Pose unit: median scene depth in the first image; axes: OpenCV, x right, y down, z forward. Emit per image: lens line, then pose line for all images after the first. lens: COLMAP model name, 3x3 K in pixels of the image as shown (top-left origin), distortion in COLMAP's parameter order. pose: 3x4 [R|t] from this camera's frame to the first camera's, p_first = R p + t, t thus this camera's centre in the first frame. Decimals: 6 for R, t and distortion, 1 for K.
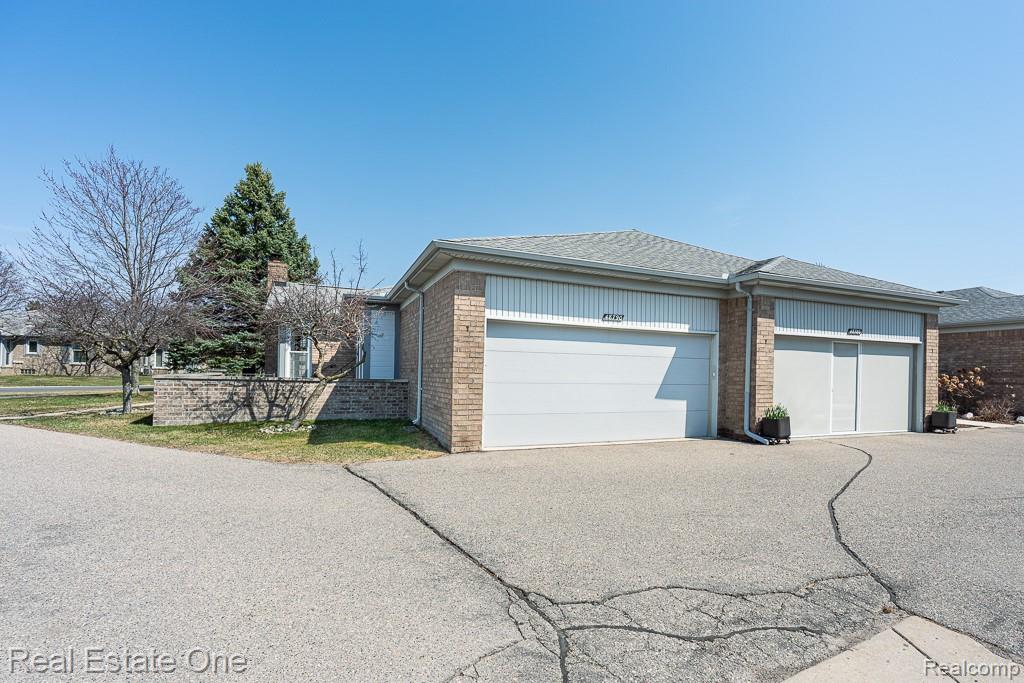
lens RADIAL K [[514.4, 0, 553.4], [0, 514.4, 370.5], [0, 0, 1]] dist [0.003459, -0.000266]
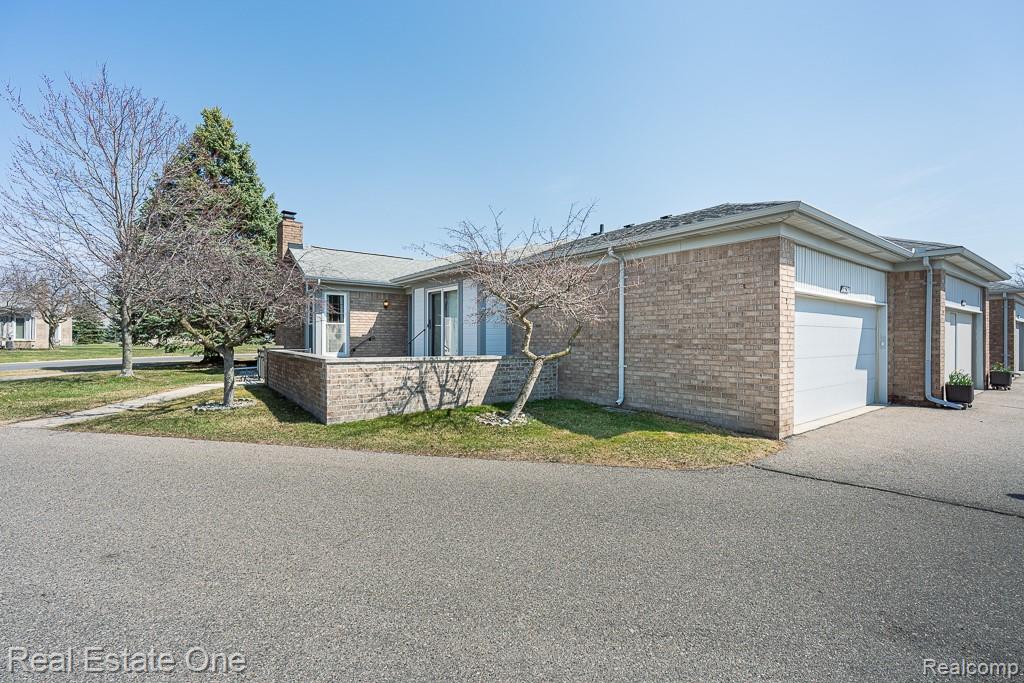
lens RADIAL K [[469.4, 0, 509.0], [0, 469.4, 338.2], [0, 0, 1]] dist [-0.002912, 0.002115]
pose [[0.974126, -0.016566, 0.225396, -0.623687], [0.014267, 0.999828, 0.011824, -0.025256], [-0.225553, -0.008302, 0.974195, 0.231525]]
